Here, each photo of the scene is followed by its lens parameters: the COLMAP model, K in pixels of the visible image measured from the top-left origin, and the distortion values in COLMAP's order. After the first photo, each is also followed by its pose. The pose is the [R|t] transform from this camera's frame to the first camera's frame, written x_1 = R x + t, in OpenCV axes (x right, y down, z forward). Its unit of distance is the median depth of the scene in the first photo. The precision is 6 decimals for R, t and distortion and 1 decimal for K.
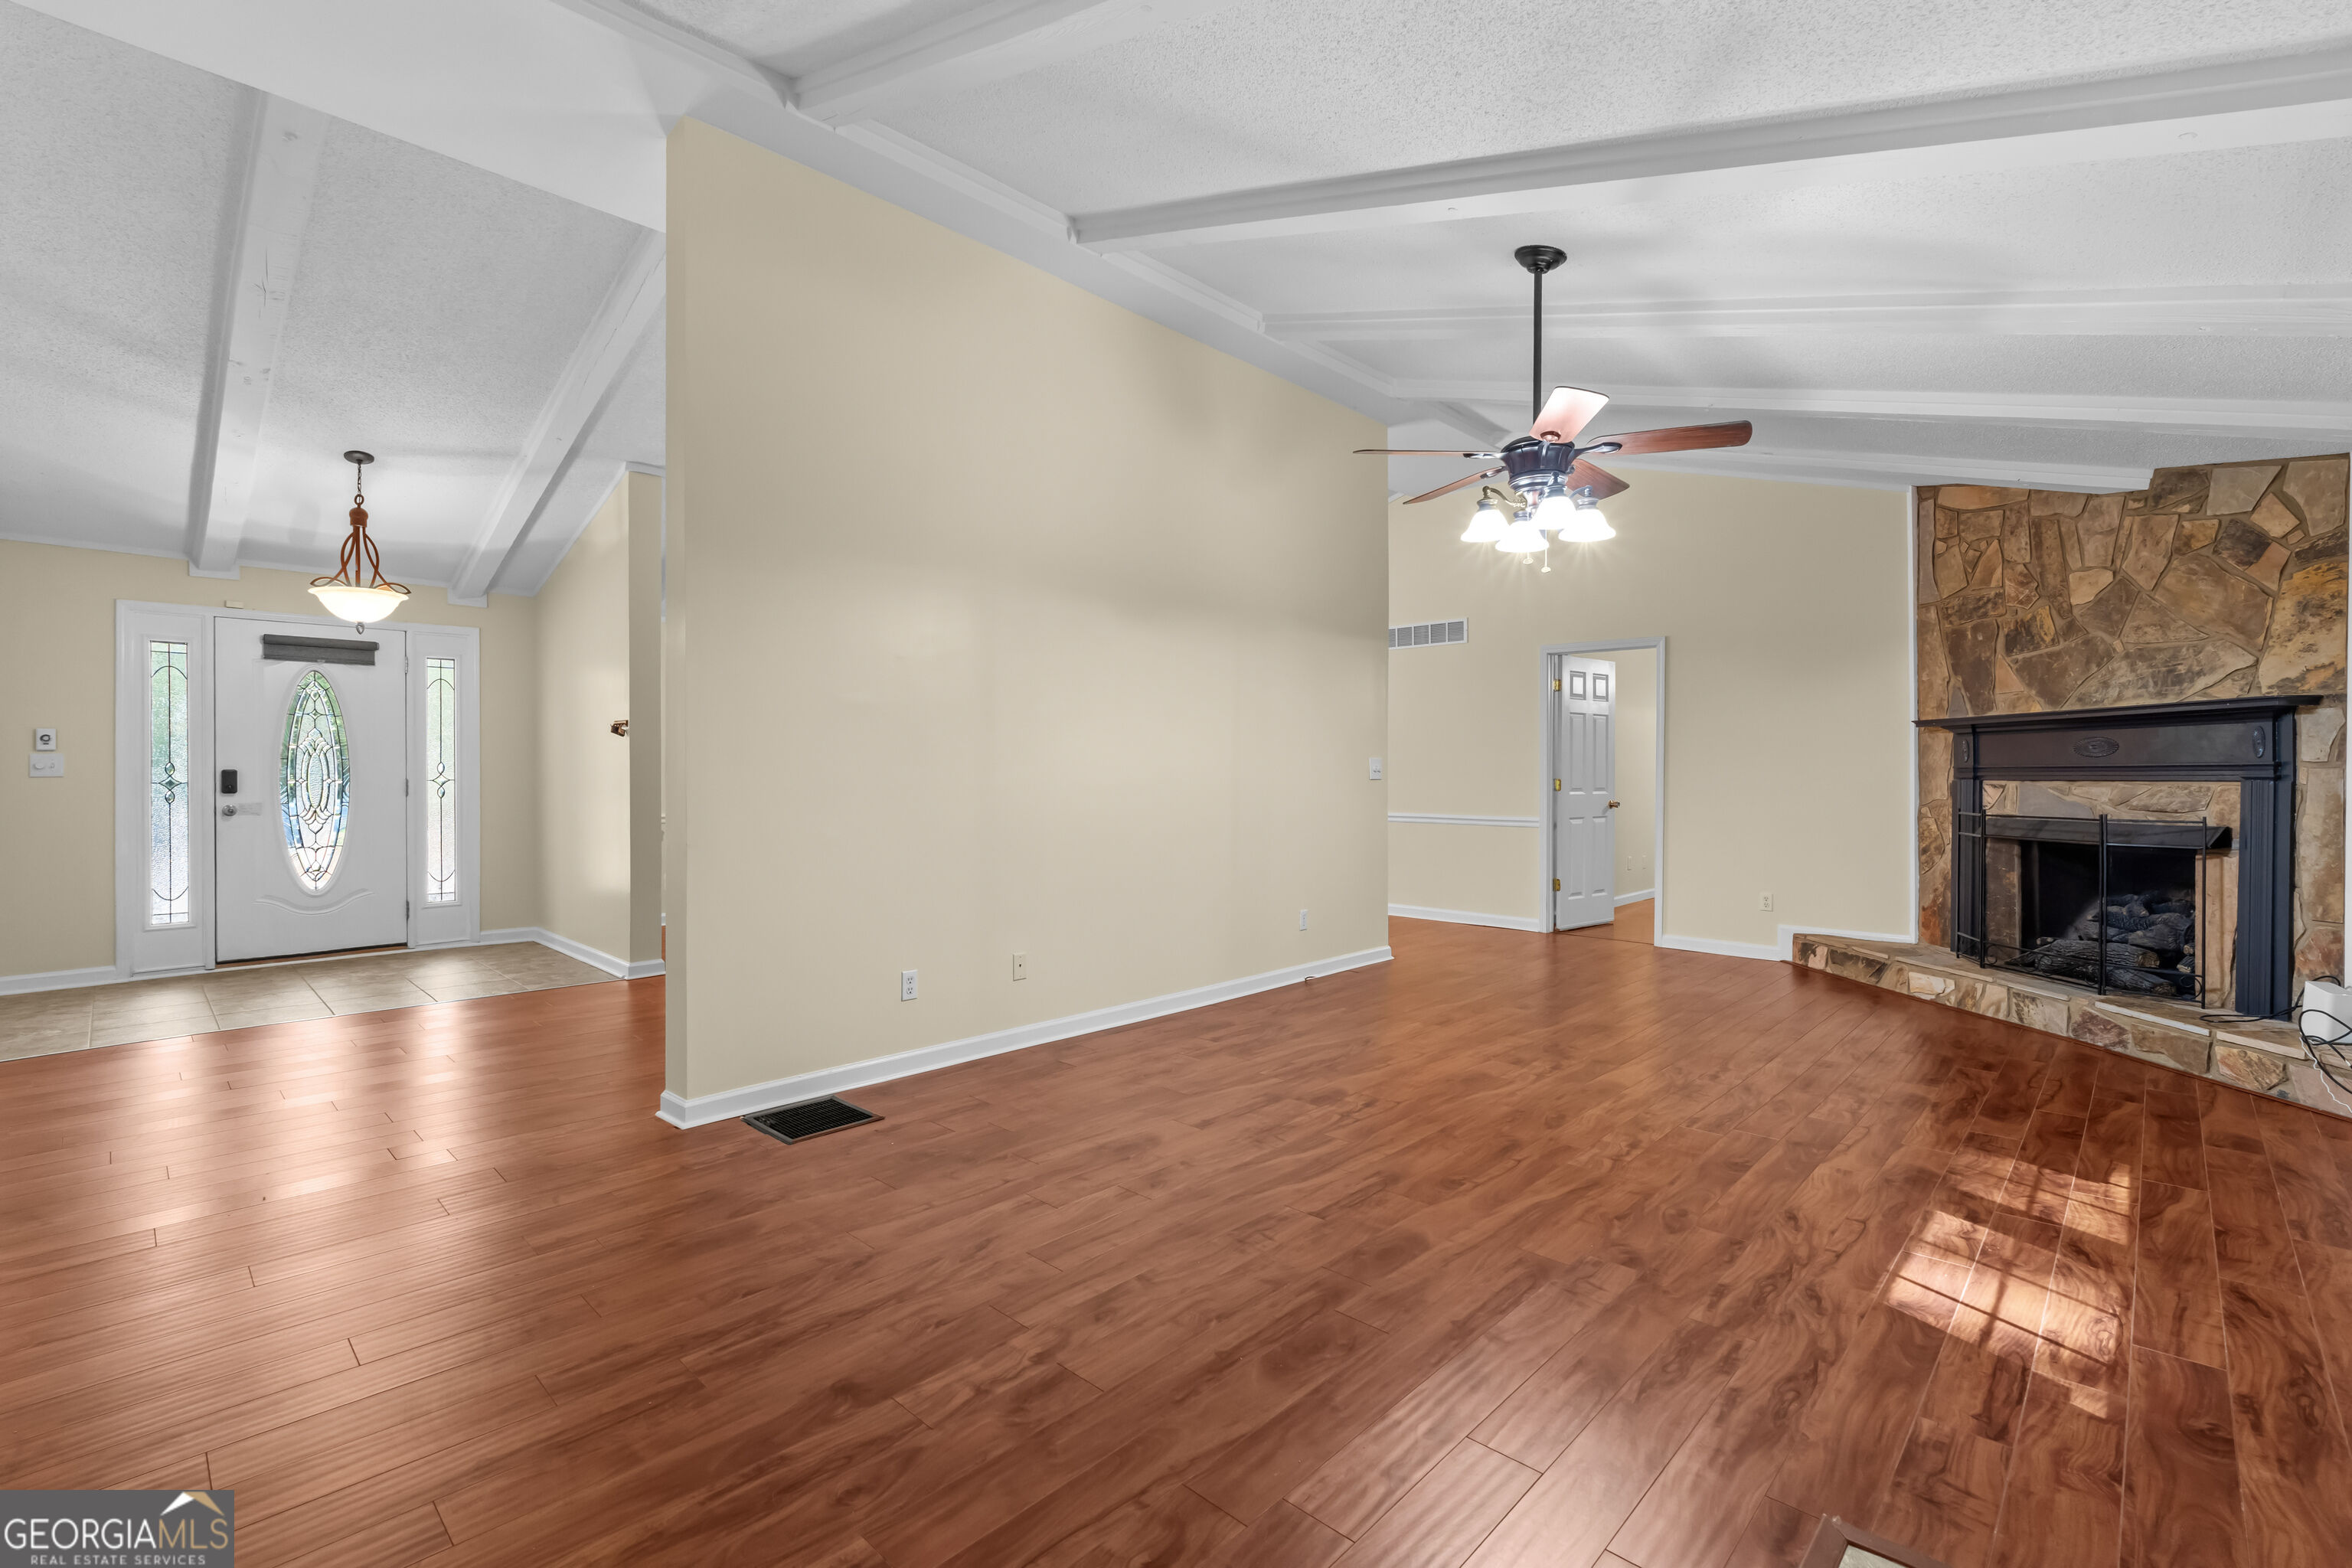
lens RADIAL K [[1043.8, 0, 1165.4], [0, 1043.8, 777.5], [0, 0, 1]] dist [0.000404, -0.001324]
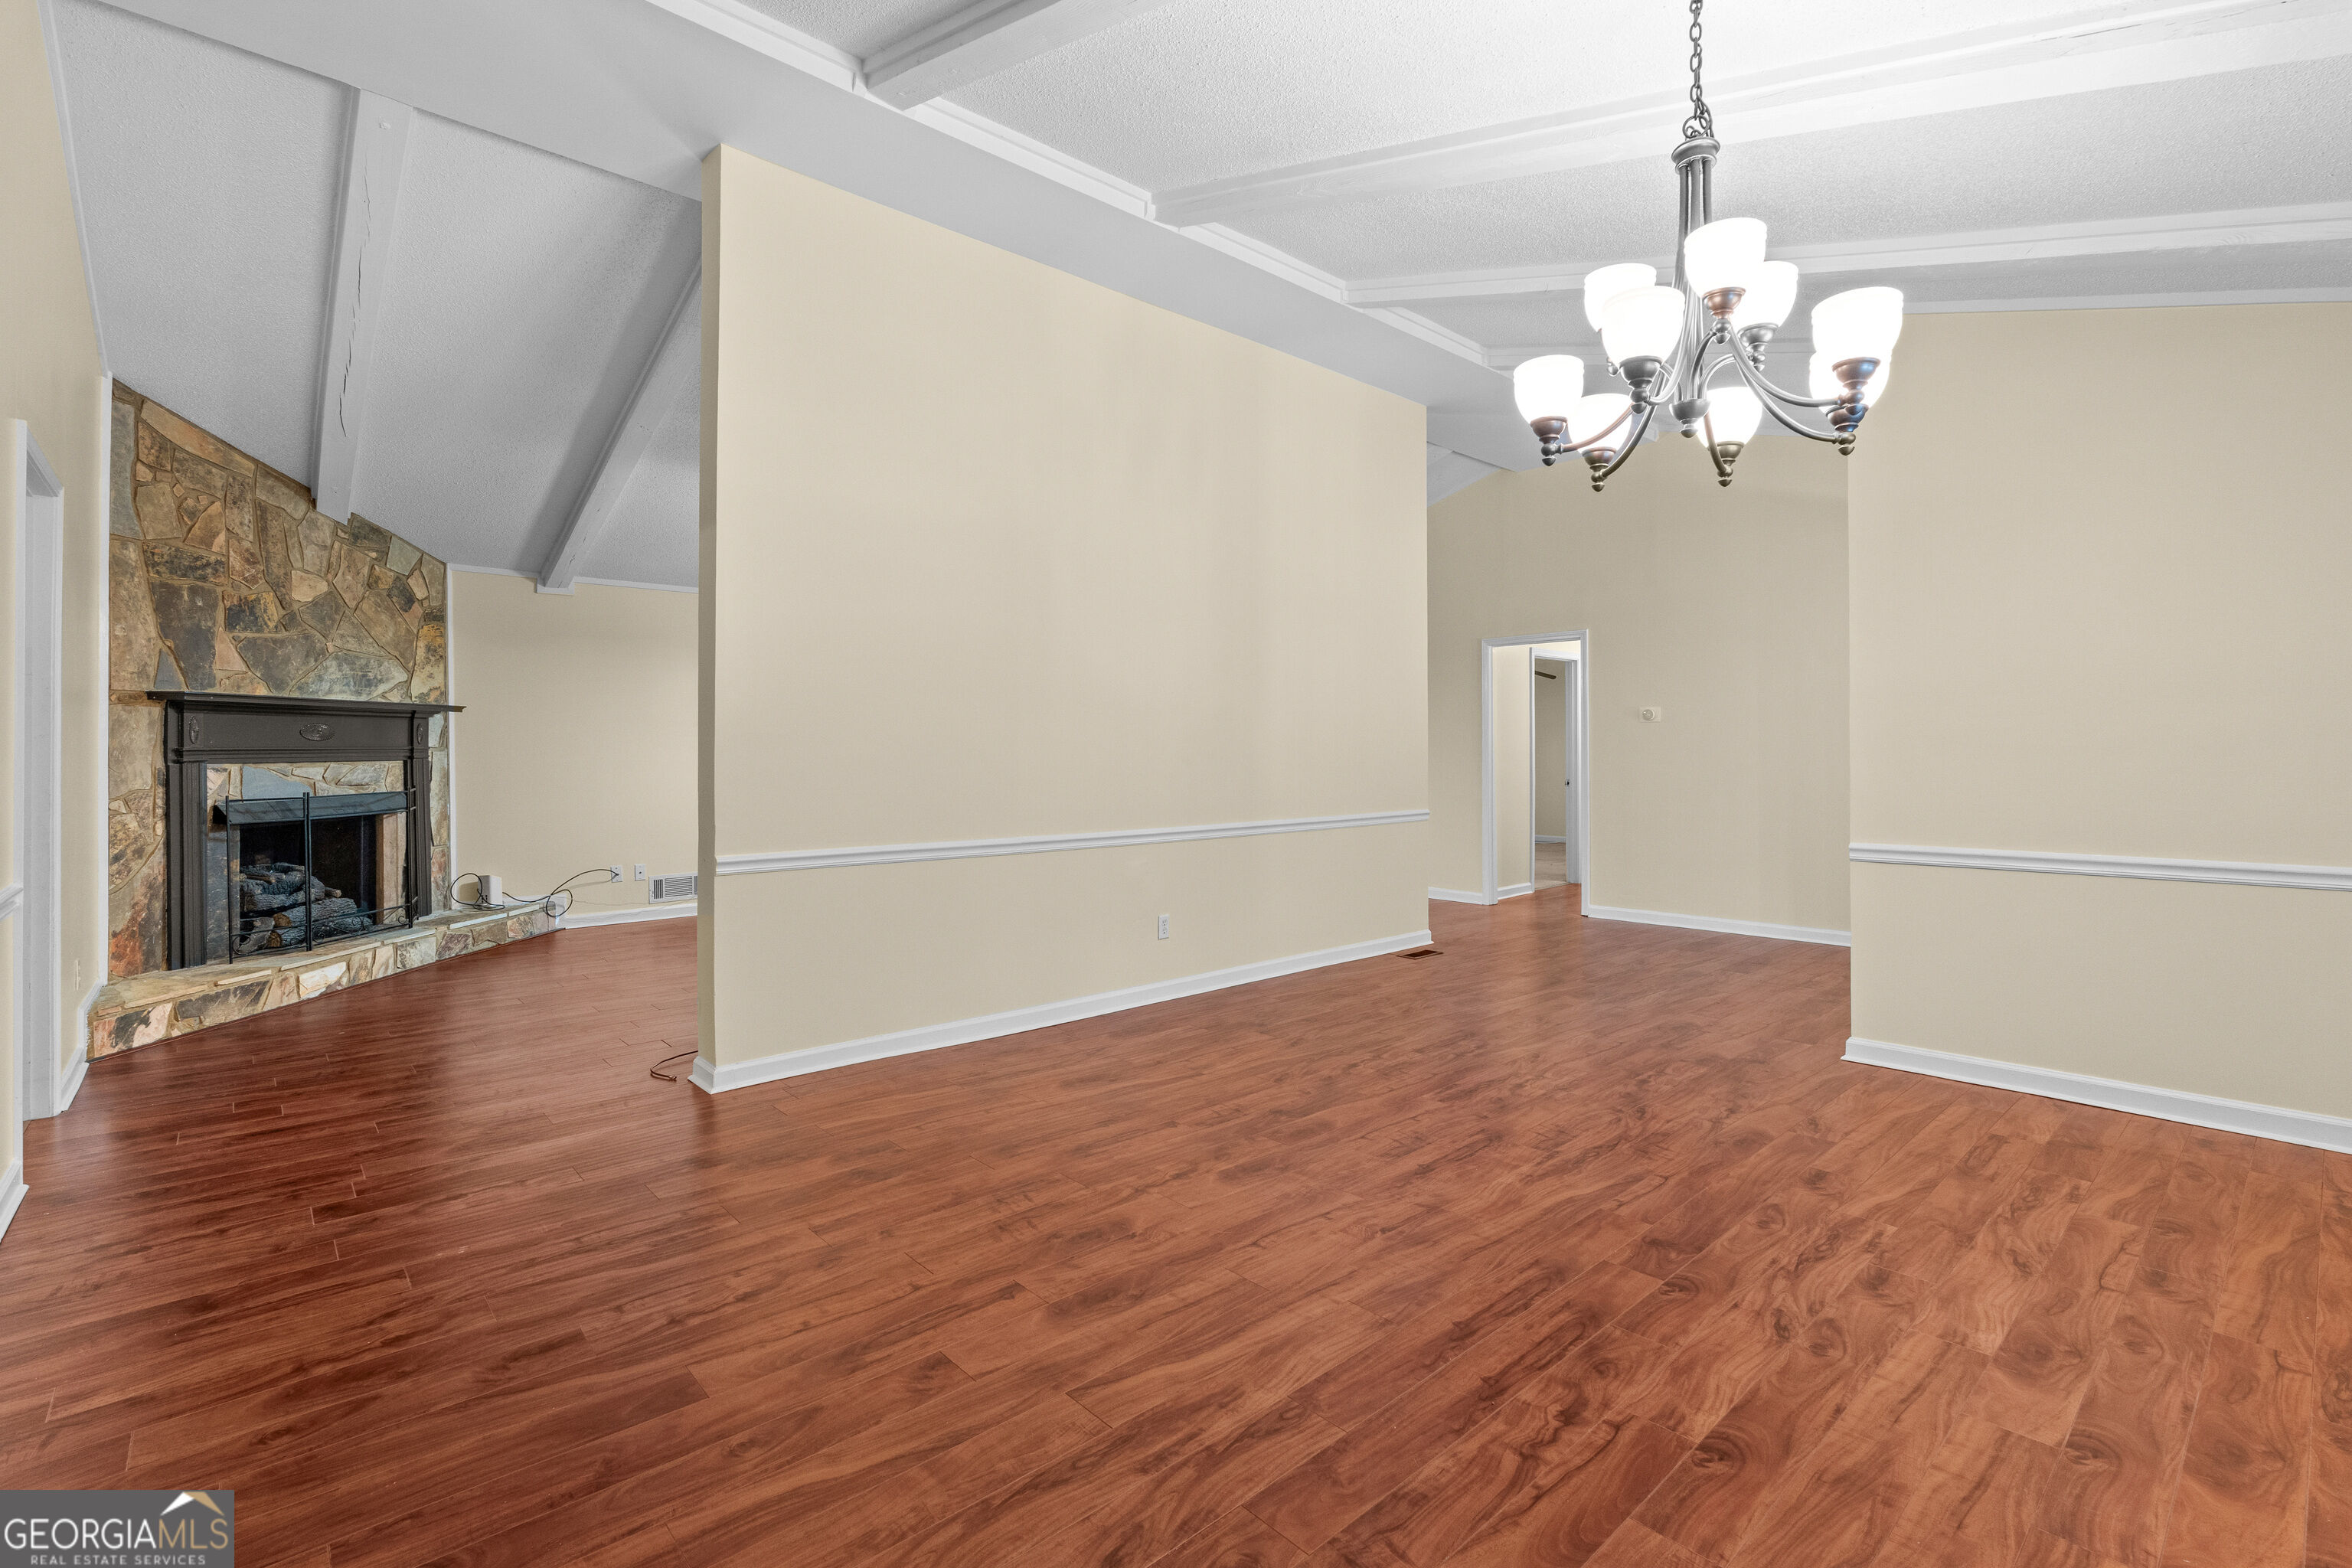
lens RADIAL K [[1043.8, 0, 1193.2], [0, 1043.8, 766.2], [0, 0, 1]] dist [0.000404, -0.001324]
pose [[-0.998109, -0.002933, 0.061406, -0.133757], [-0.001648, 0.999779, 0.020954, -0.018118], [-0.061454, 0.020813, -0.997893, 2.140581]]
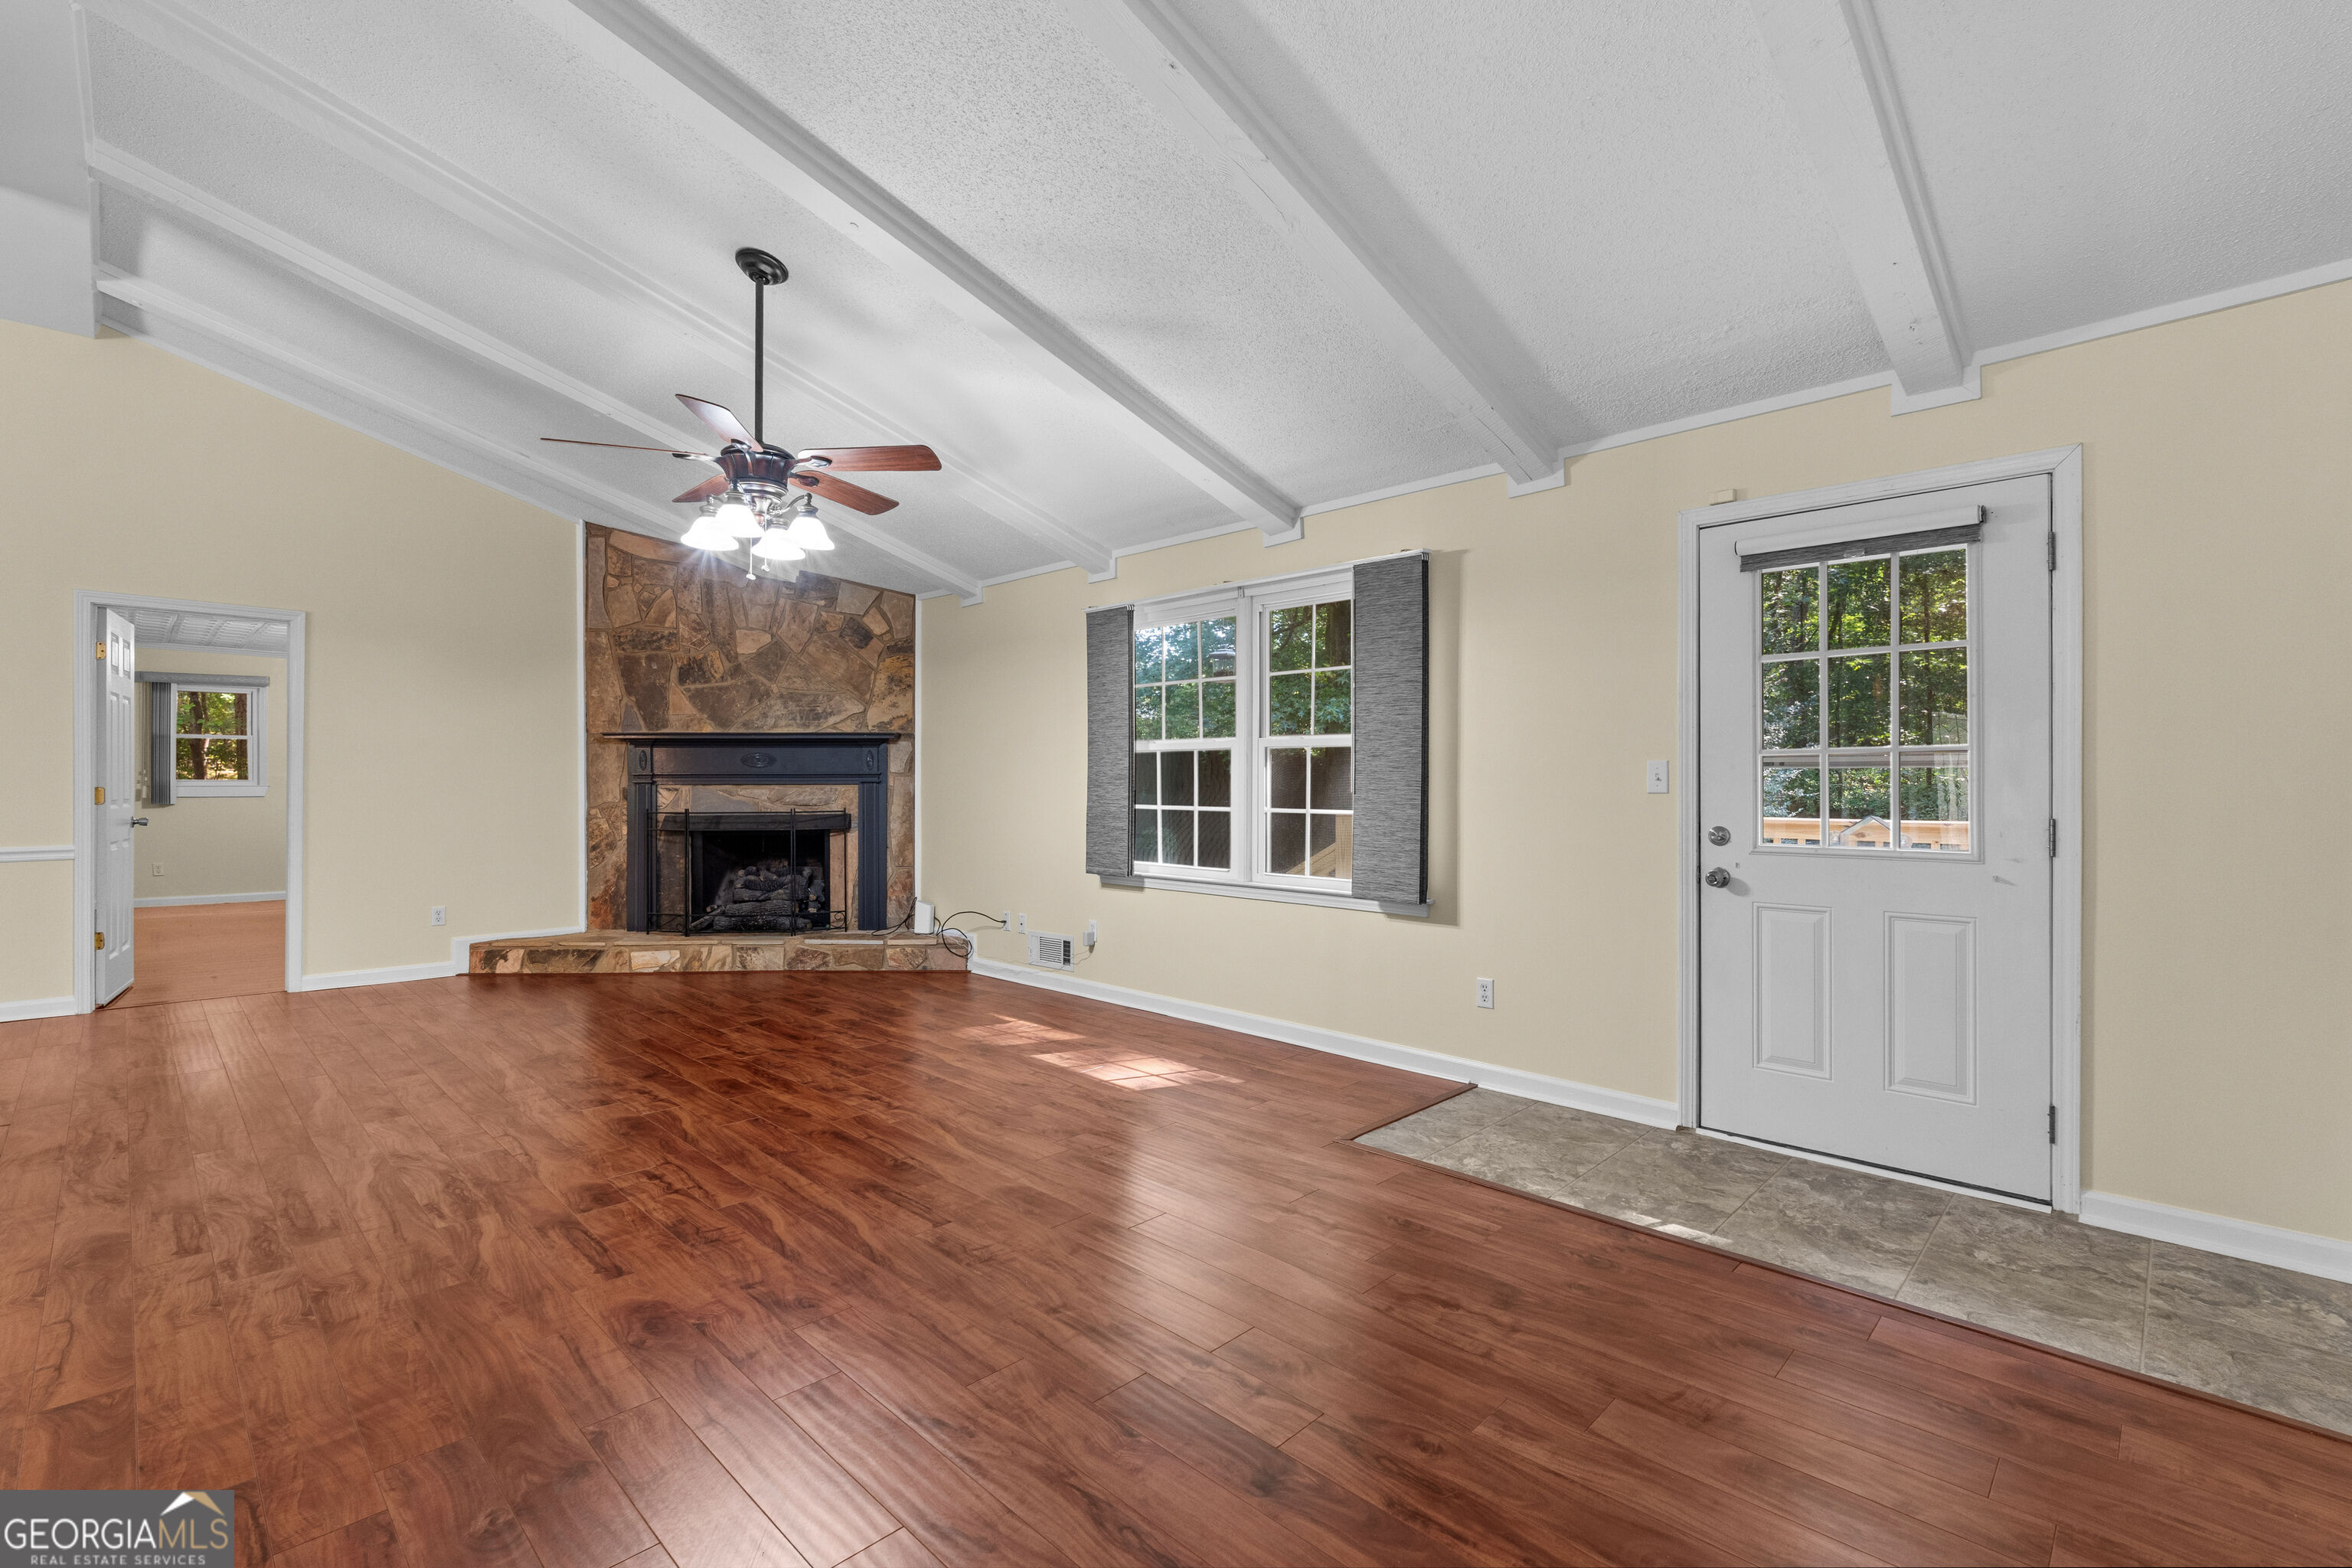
lens RADIAL K [[1043.8, 0, 1185.1], [0, 1043.8, 792.0], [0, 0, 1]] dist [0.000404, -0.001324]
pose [[0.001728, -0.012000, 0.999927, -0.497132], [0.002741, 0.999924, 0.011995, -0.002284], [-0.999995, 0.002720, 0.001761, 0.450096]]
